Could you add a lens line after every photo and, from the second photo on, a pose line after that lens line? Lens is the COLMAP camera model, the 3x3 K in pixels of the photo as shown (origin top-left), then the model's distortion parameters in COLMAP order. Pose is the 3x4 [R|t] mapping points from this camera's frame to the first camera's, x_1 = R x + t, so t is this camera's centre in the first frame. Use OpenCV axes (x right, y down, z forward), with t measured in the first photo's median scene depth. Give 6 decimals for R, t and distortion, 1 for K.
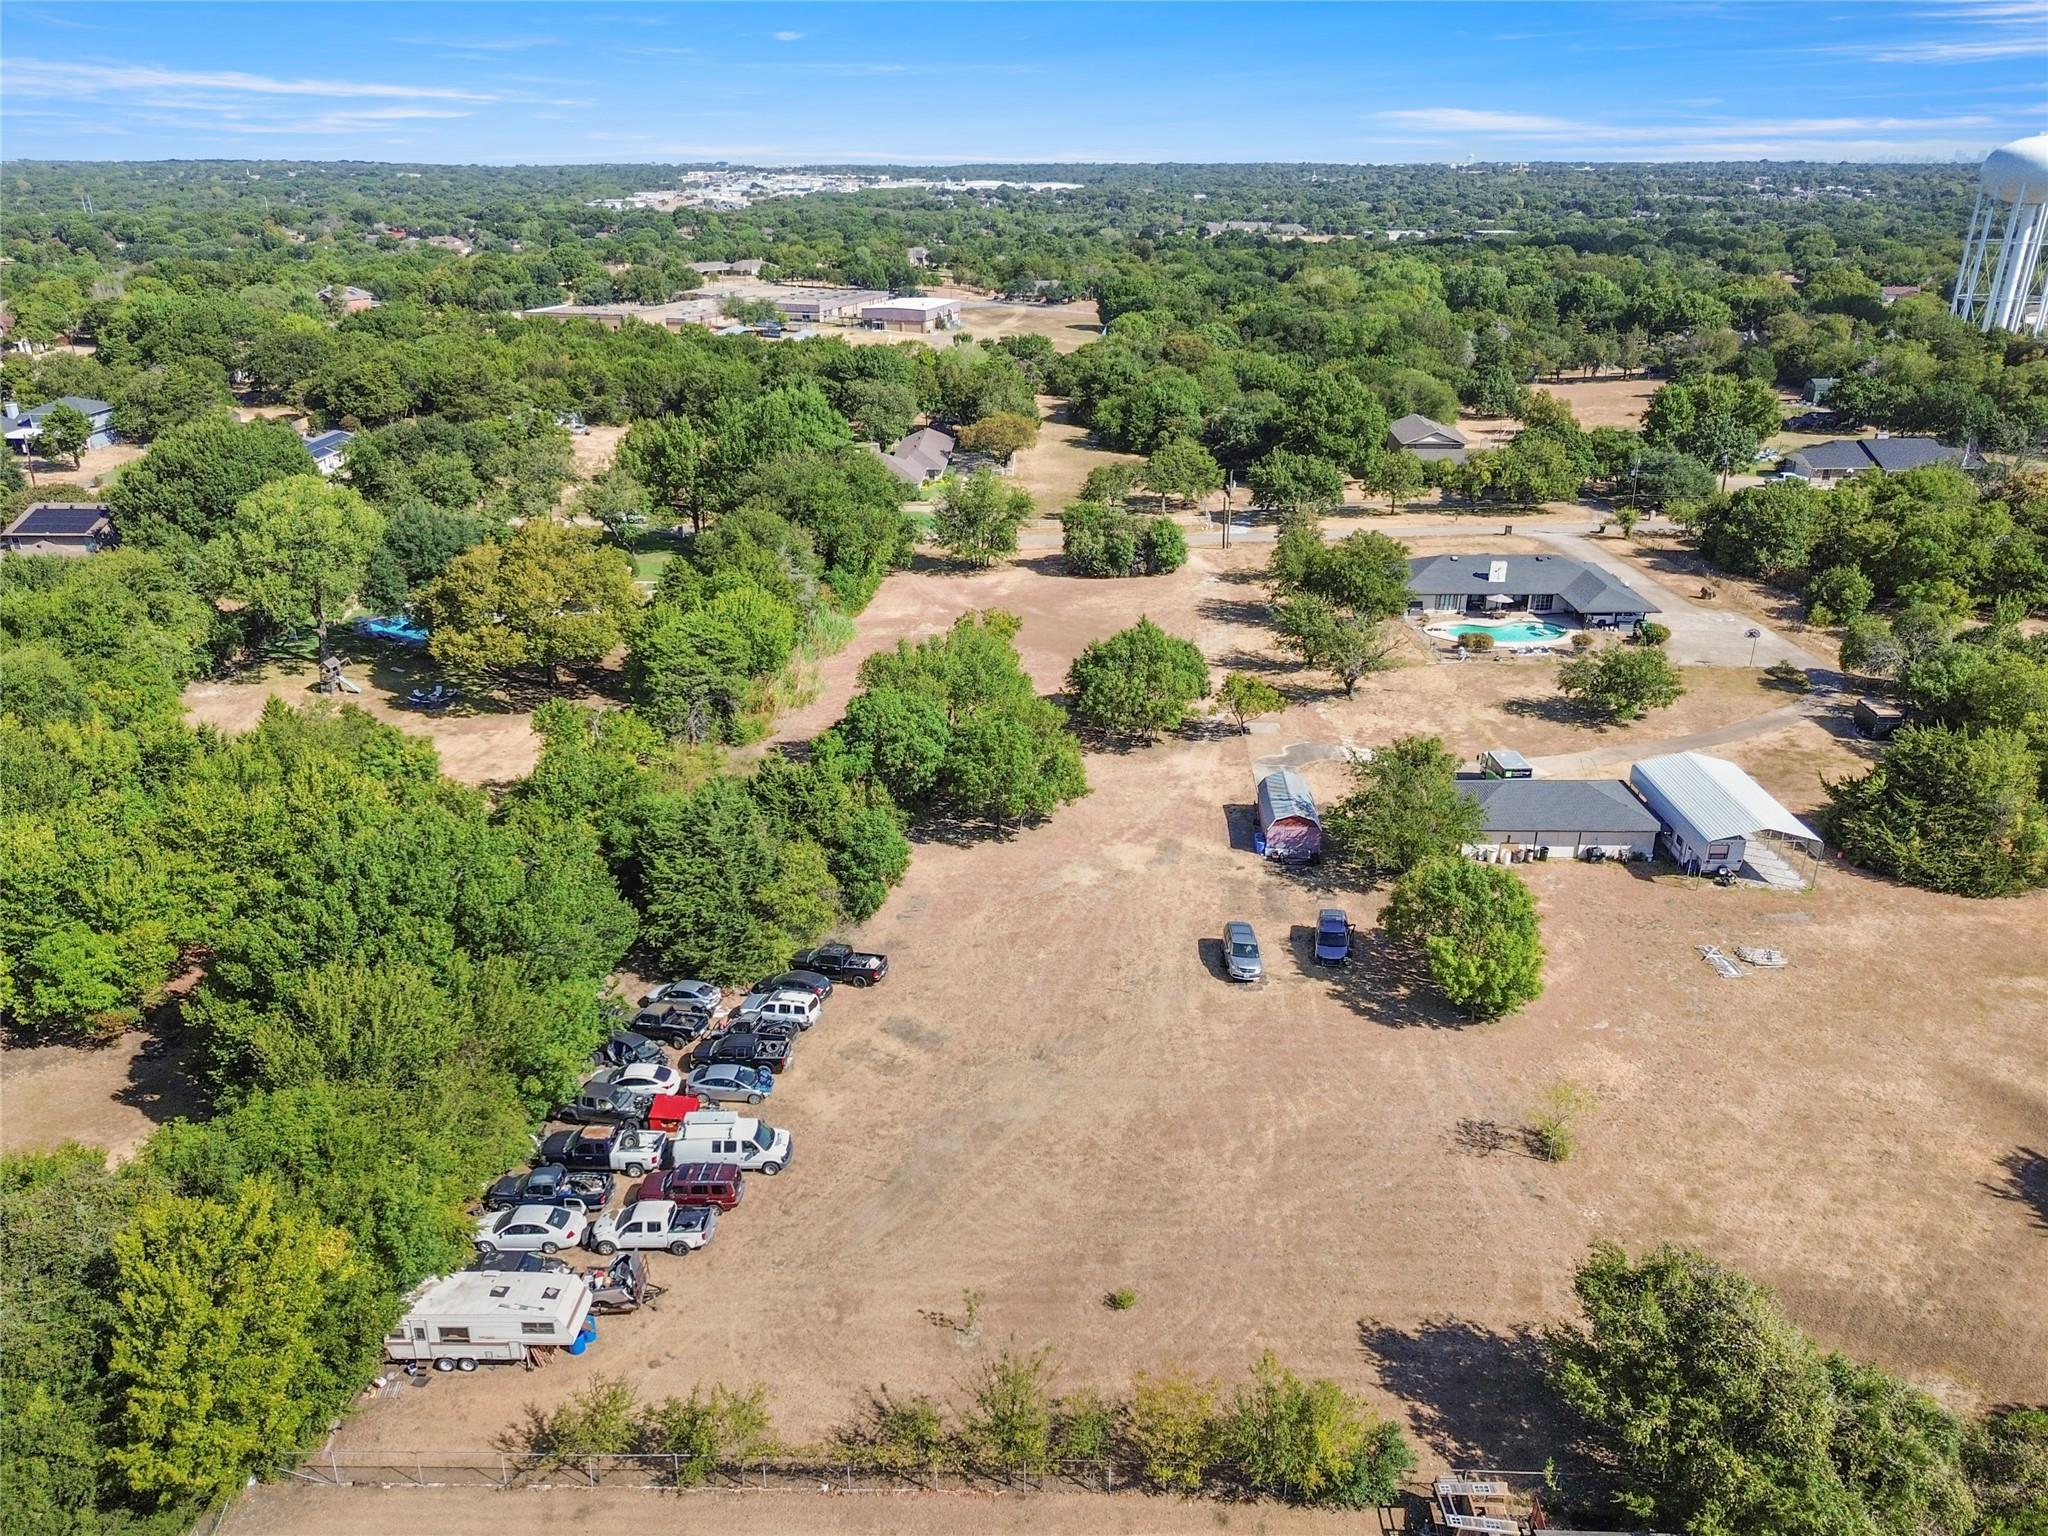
lens RADIAL K [[1415.7, 0, 1007.6], [0, 1415.7, 803.3], [0, 0, 1]] dist [0.071346, -0.070665]
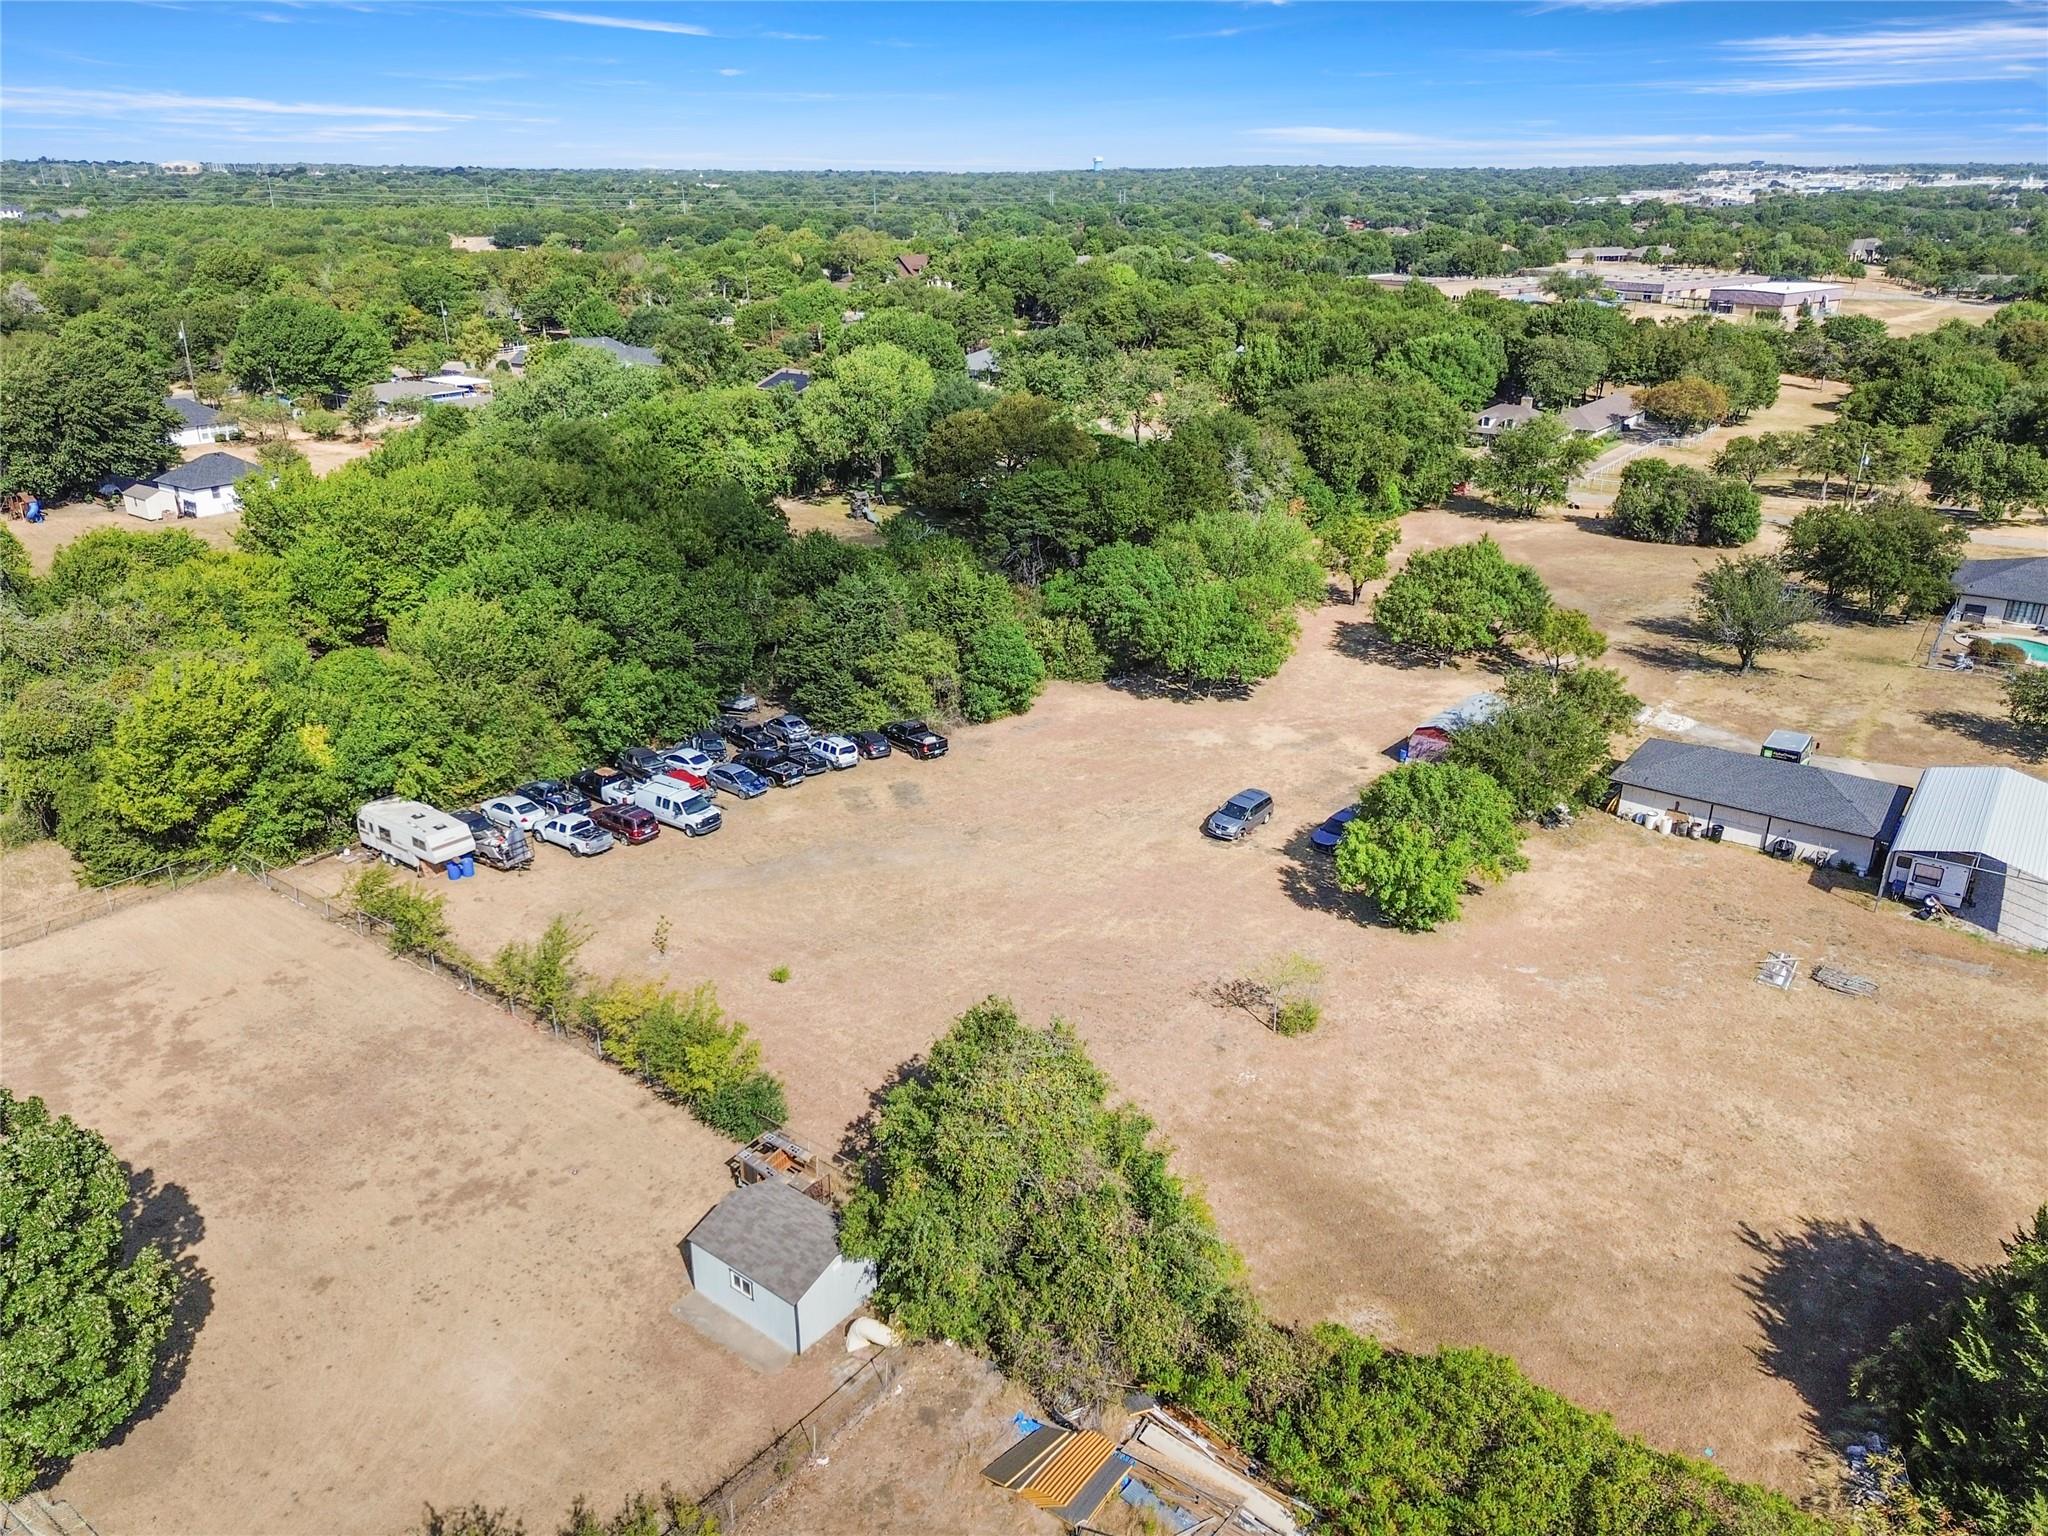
lens RADIAL K [[1407.2, 0, 1024.0], [0, 1407.2, 768.0], [0, 0, 1]] dist [0.050963, -0.038464]
pose [[0.821253, 0.226172, -0.523823, 0.464124], [-0.234700, 0.970720, 0.051166, 0.050178], [0.520058, 0.080921, 0.850289, 0.078809]]
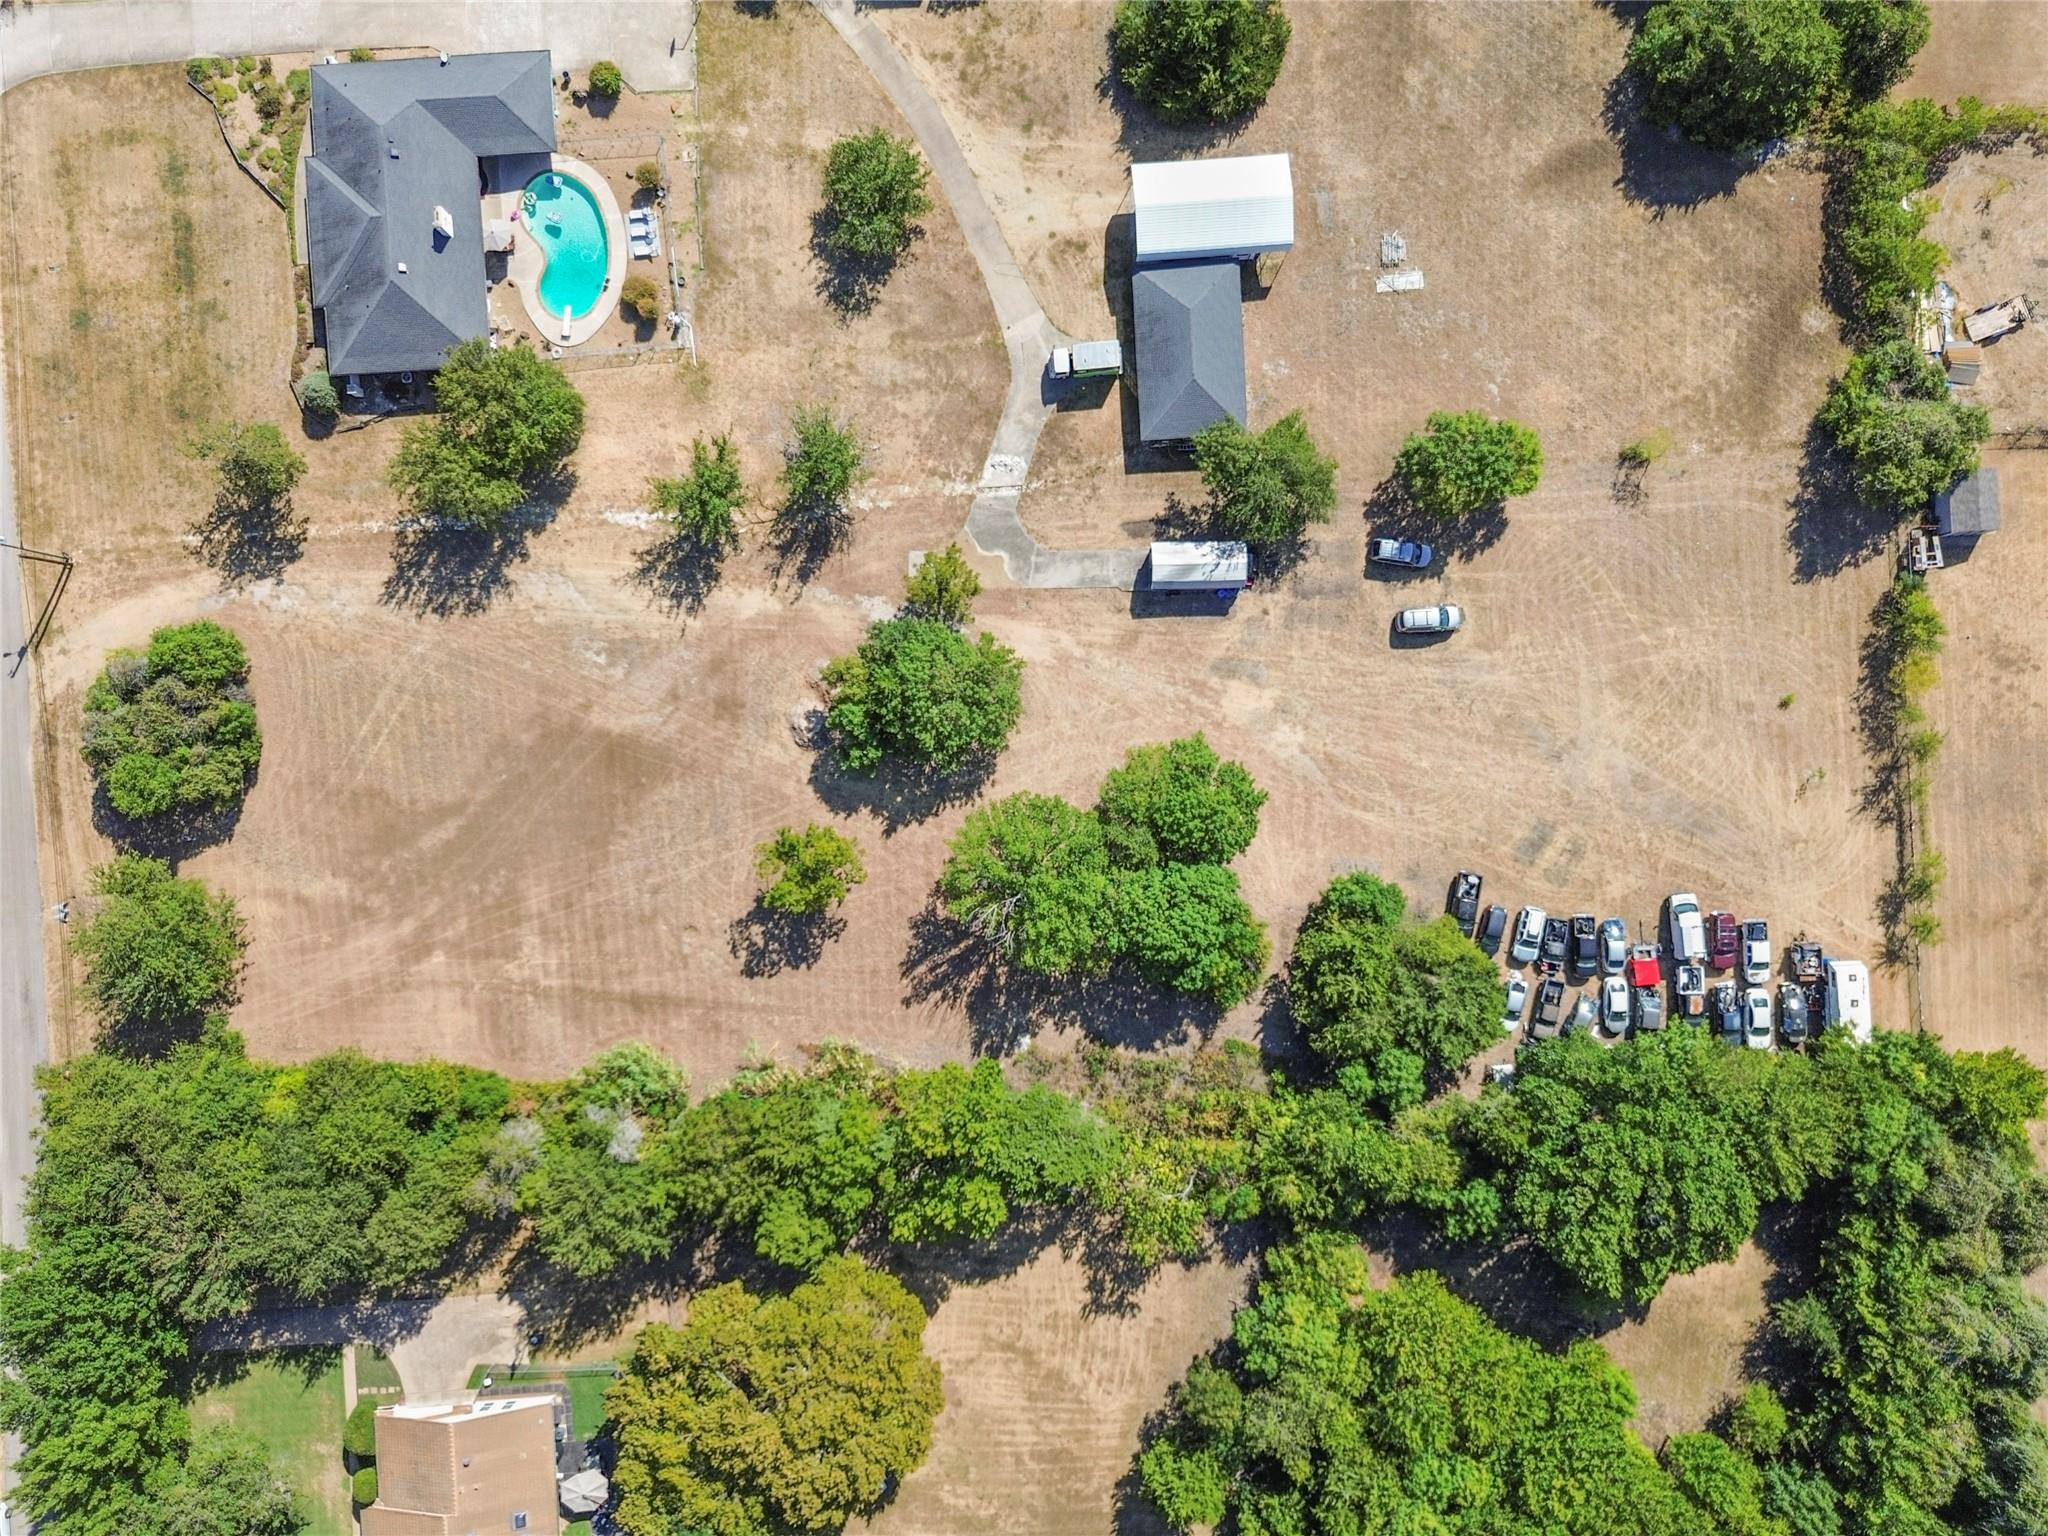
lens RADIAL K [[1415.7, 0, 1007.6], [0, 1415.7, 803.3], [0, 0, 1]] dist [0.071346, -0.070665]
pose [[-0.092187, -0.995688, 0.010301, 0.009507], [0.439386, -0.031393, 0.897750, -1.136581], [-0.893556, 0.087287, 0.440385, 0.651618]]
